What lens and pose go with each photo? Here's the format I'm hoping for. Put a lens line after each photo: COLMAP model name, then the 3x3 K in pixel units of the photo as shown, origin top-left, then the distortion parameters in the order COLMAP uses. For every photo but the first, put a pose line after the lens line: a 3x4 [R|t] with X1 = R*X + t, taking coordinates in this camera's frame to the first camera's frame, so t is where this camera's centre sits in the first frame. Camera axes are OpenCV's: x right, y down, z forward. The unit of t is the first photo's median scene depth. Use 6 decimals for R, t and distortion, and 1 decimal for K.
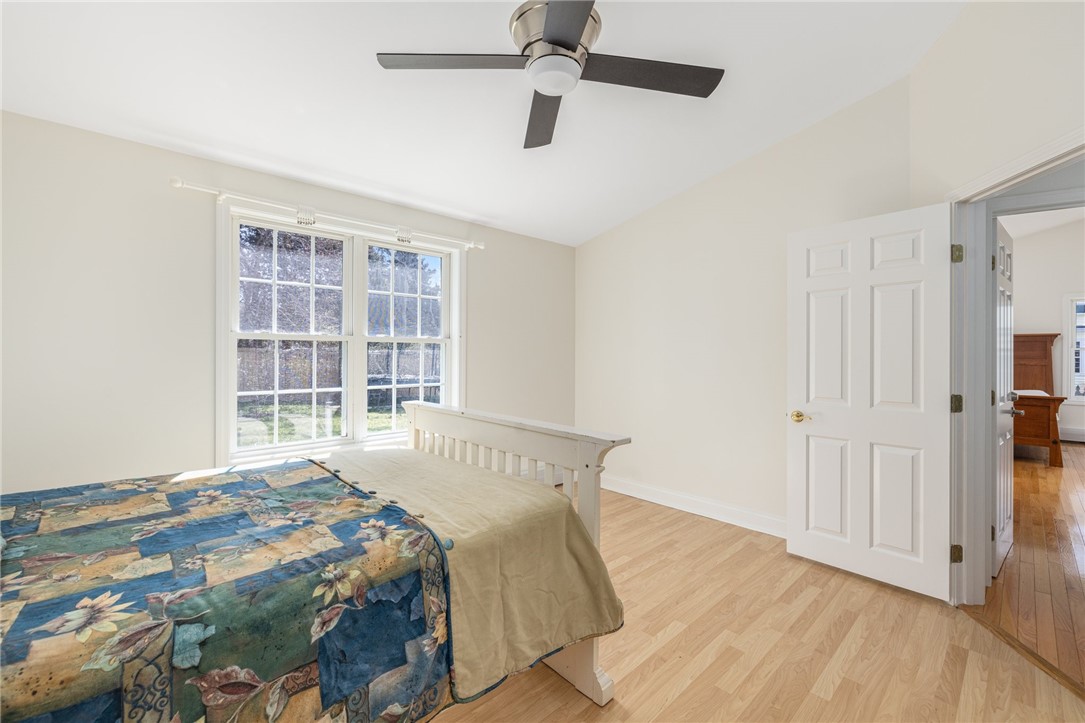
lens RADIAL K [[458.4, 0, 541.7], [0, 458.4, 358.1], [0, 0, 1]] dist [-0.002145, -0.000367]
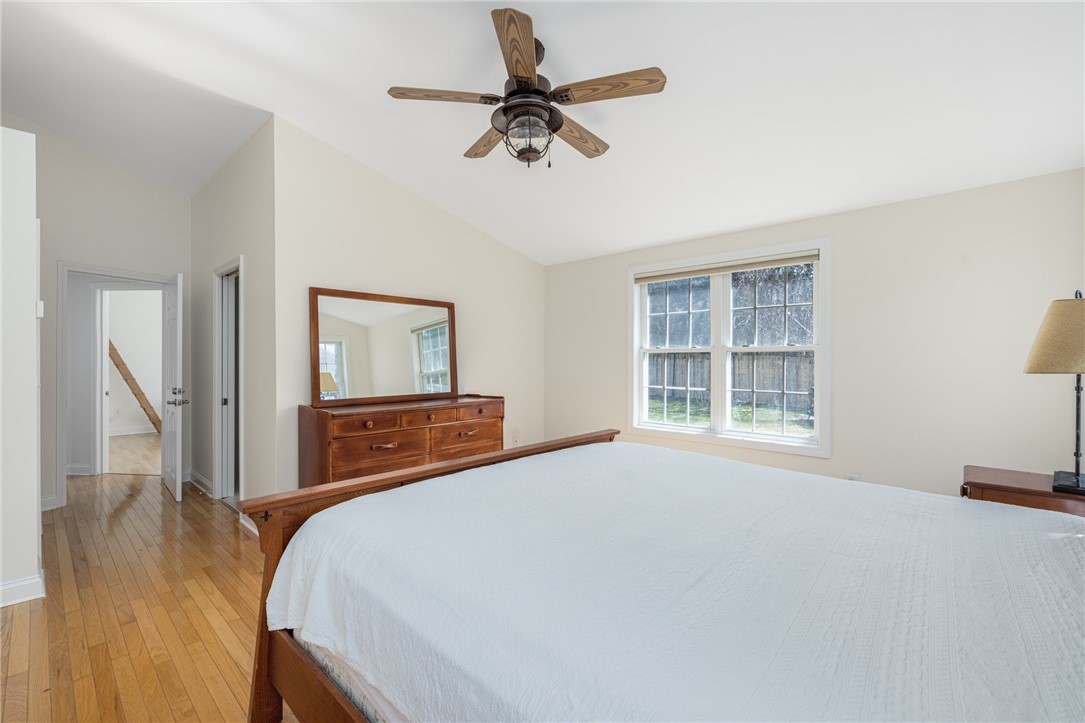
lens RADIAL K [[458.4, 0, 542.1], [0, 458.4, 361.1], [0, 0, 1]] dist [-0.002145, -0.000367]
pose [[0.086364, -0.004852, -0.996252, 0.866933], [-0.017667, 0.999823, -0.006401, 0.006970], [0.996107, 0.018153, 0.086263, 0.464350]]
